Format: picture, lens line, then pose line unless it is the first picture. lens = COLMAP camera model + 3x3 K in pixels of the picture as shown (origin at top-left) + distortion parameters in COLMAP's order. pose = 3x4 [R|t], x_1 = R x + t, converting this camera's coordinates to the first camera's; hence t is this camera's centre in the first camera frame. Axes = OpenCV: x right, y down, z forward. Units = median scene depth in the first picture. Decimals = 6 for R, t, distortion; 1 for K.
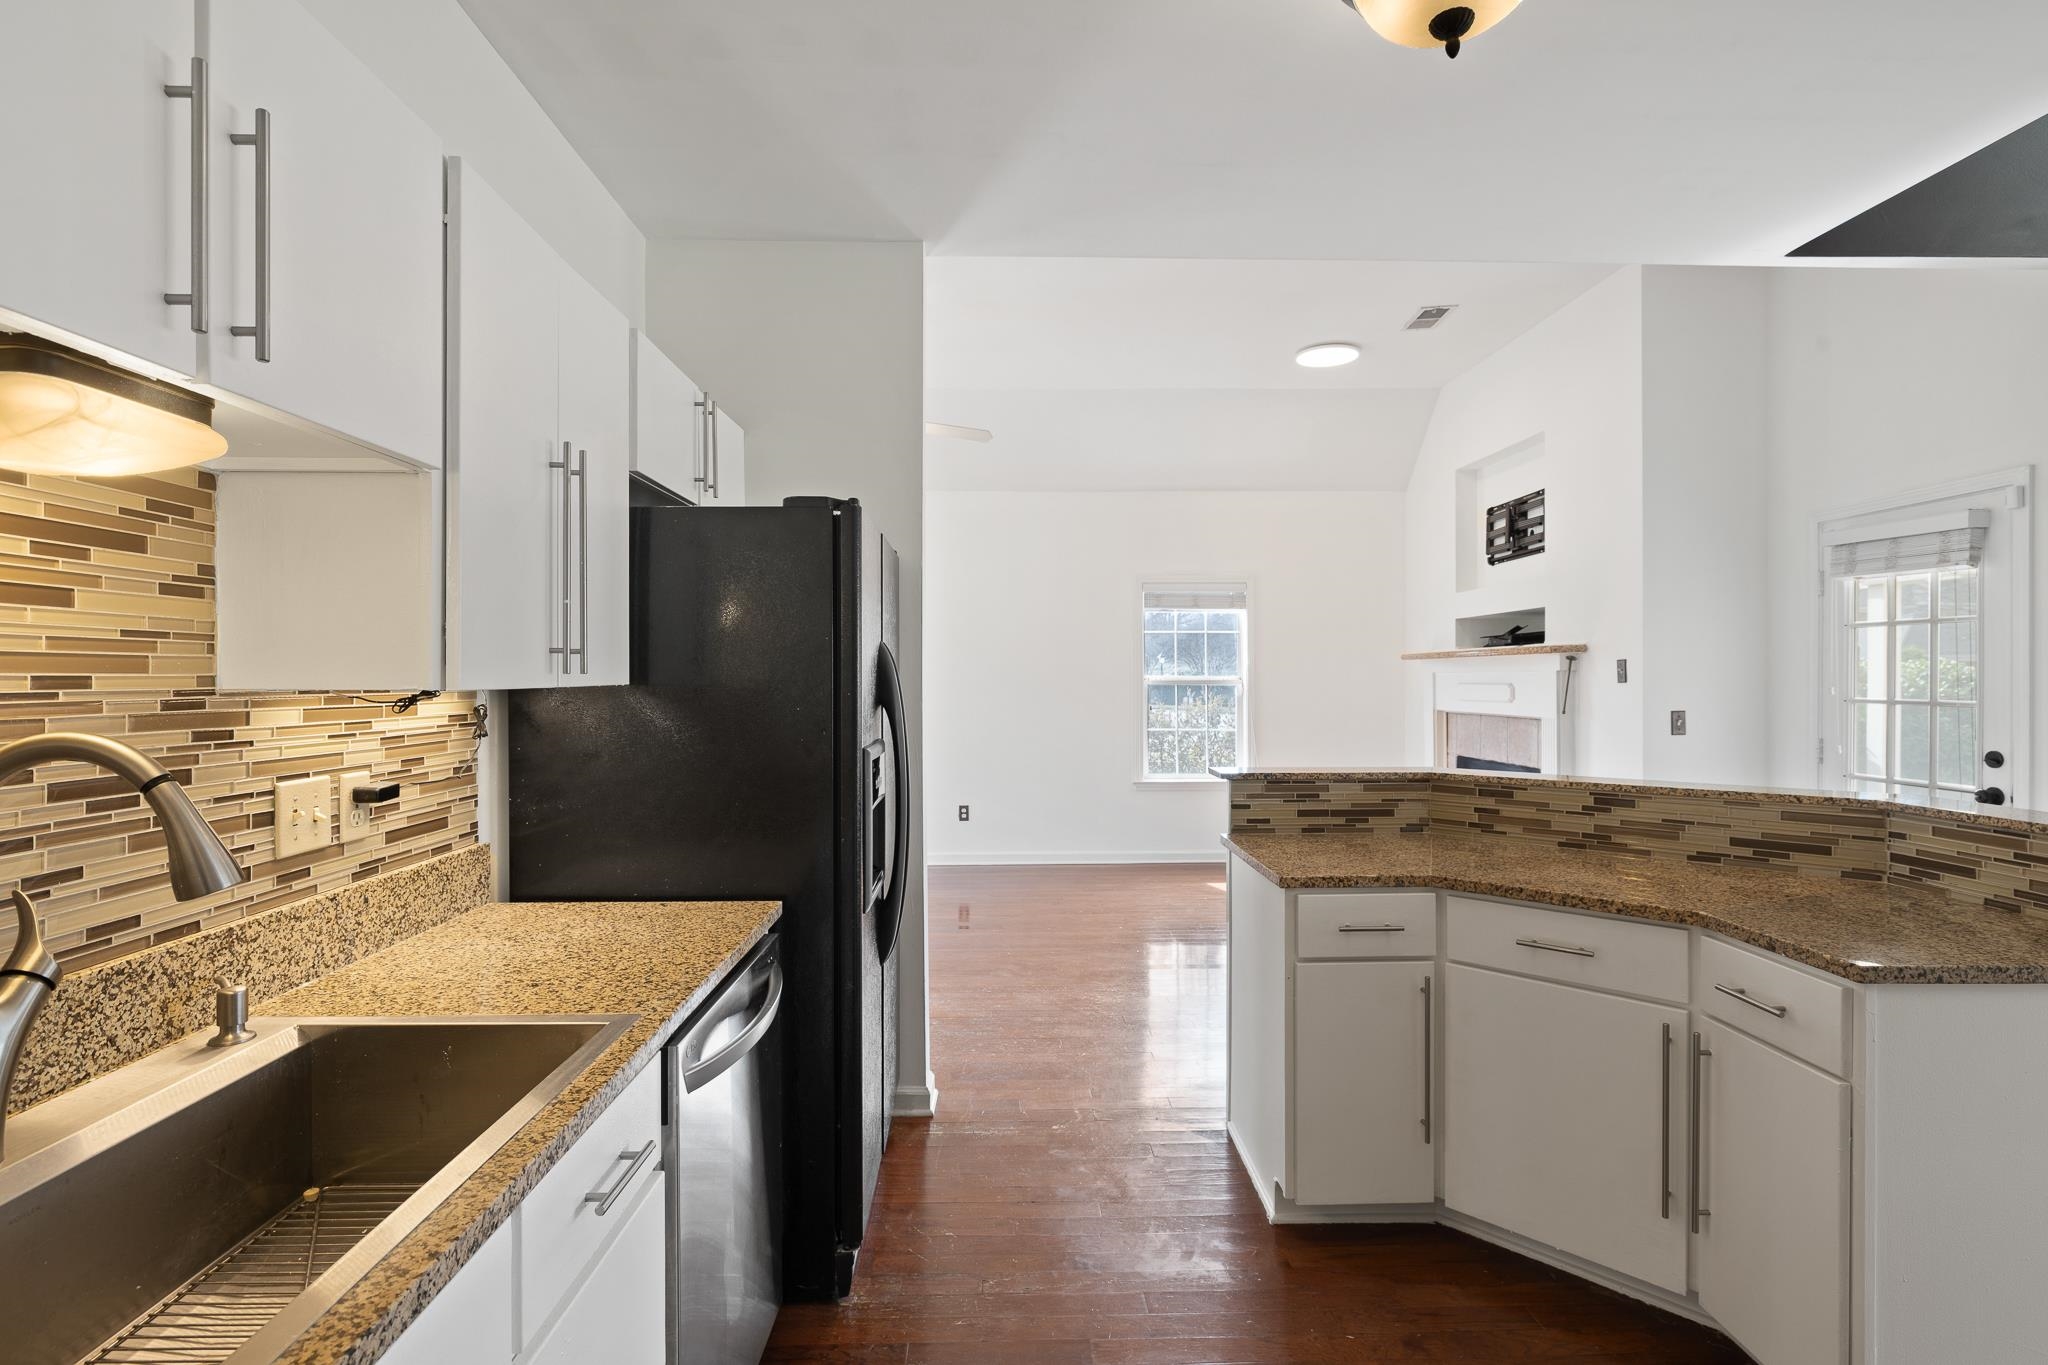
lens RADIAL K [[969.4, 0, 1024.0], [0, 969.4, 682.5], [0, 0, 1]] dist [-0.009783, 0.000549]
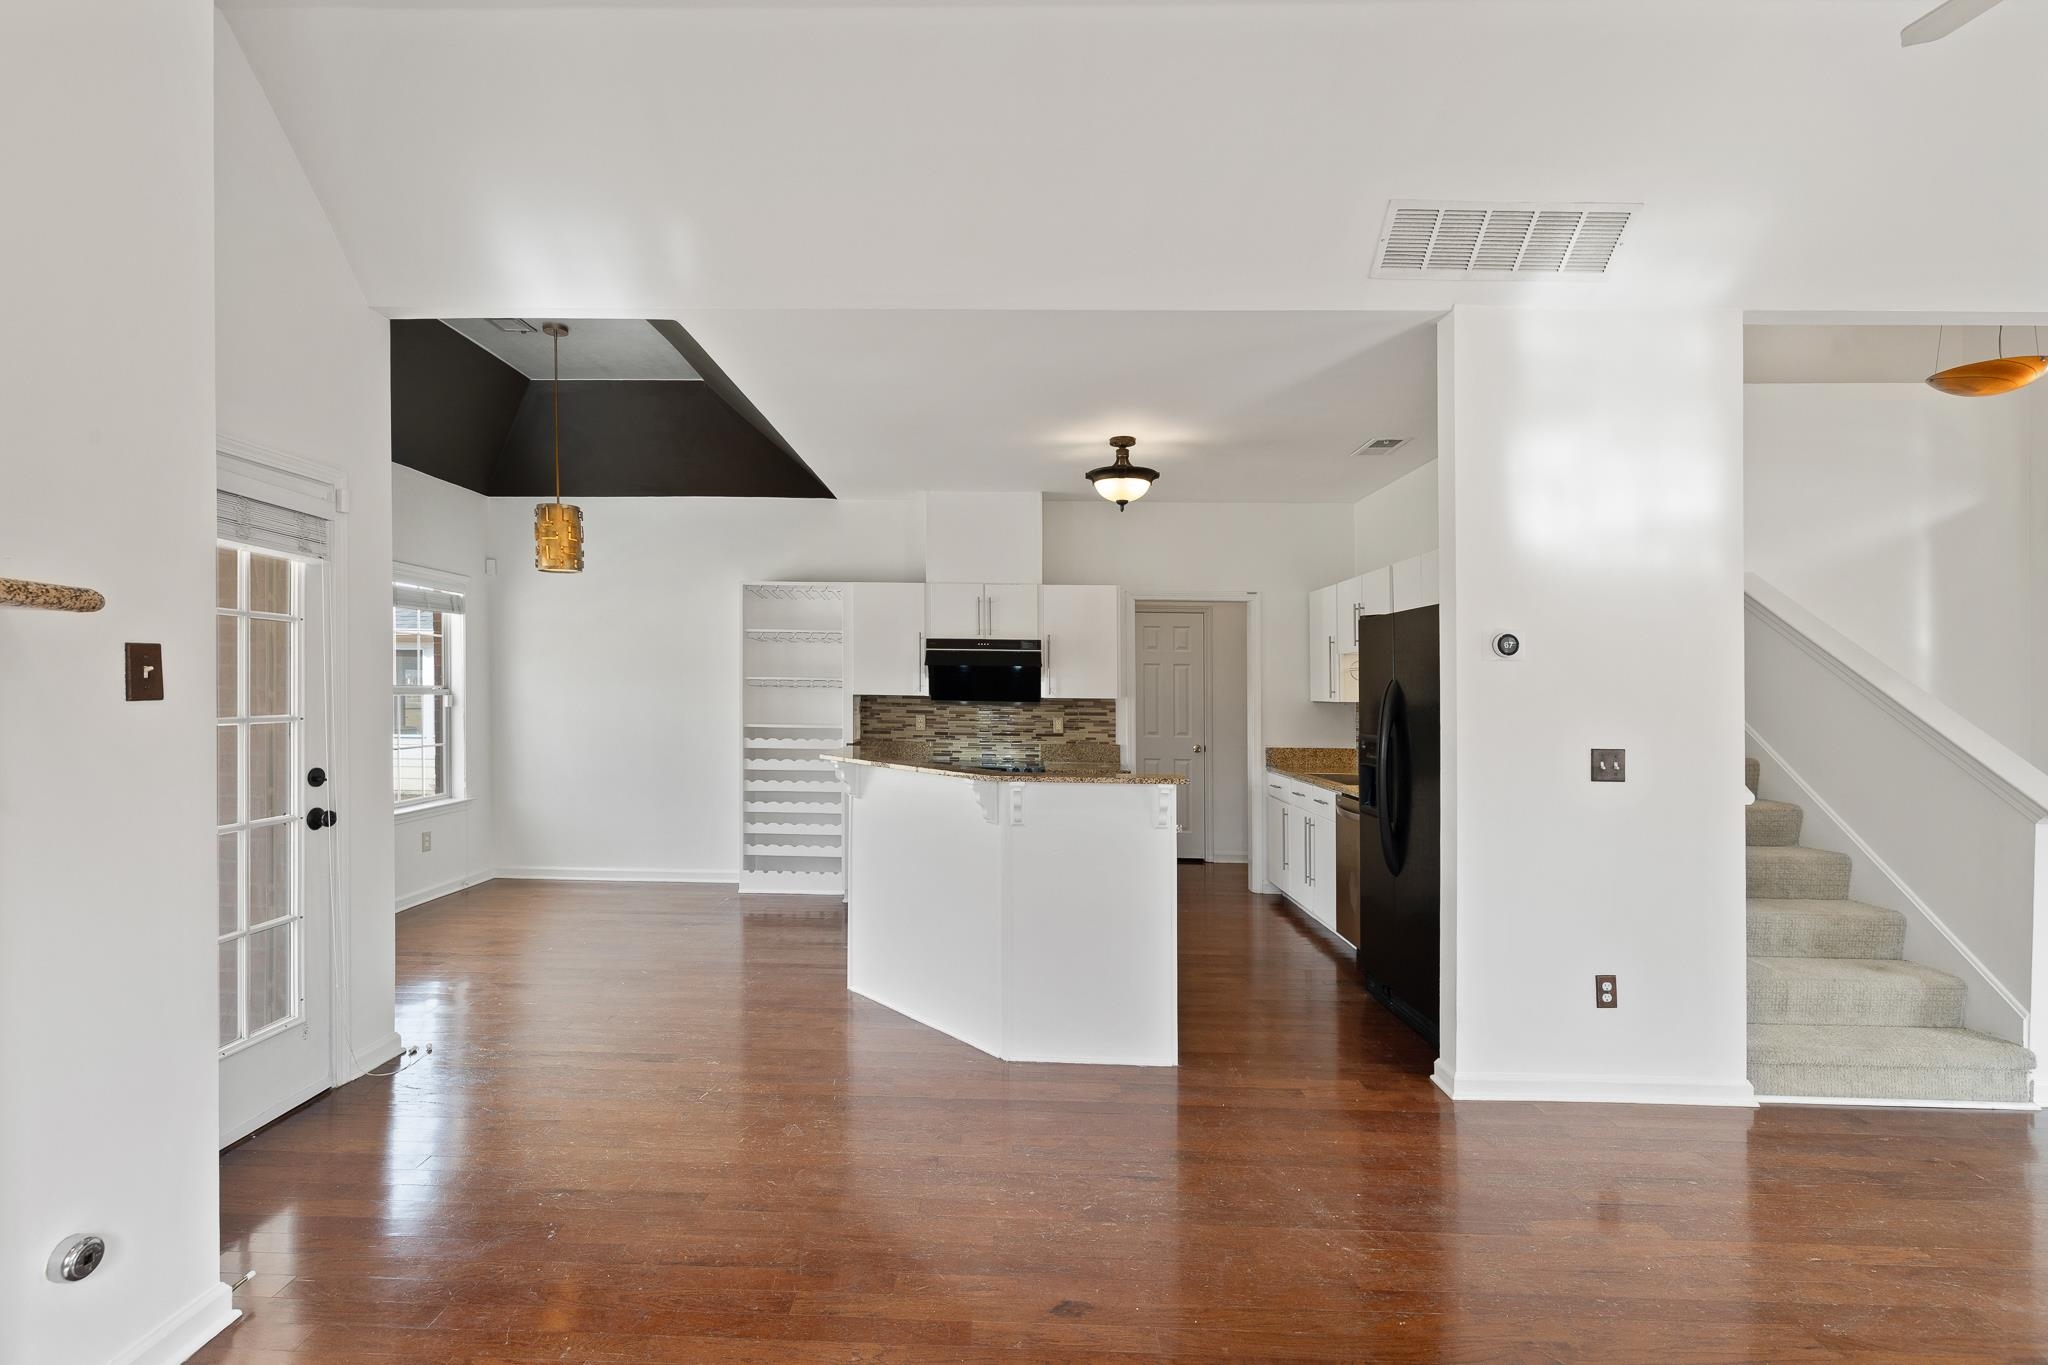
lens RADIAL K [[886.3, 0, 996.4], [0, 886.3, 689.0], [0, 0, 1]] dist [0.001464, 0.000096]
pose [[-0.998356, -0.012811, 0.055869, 0.299495], [-0.012762, 0.999918, 0.001243, -0.012042], [-0.055880, 0.000528, -0.998437, 1.683541]]
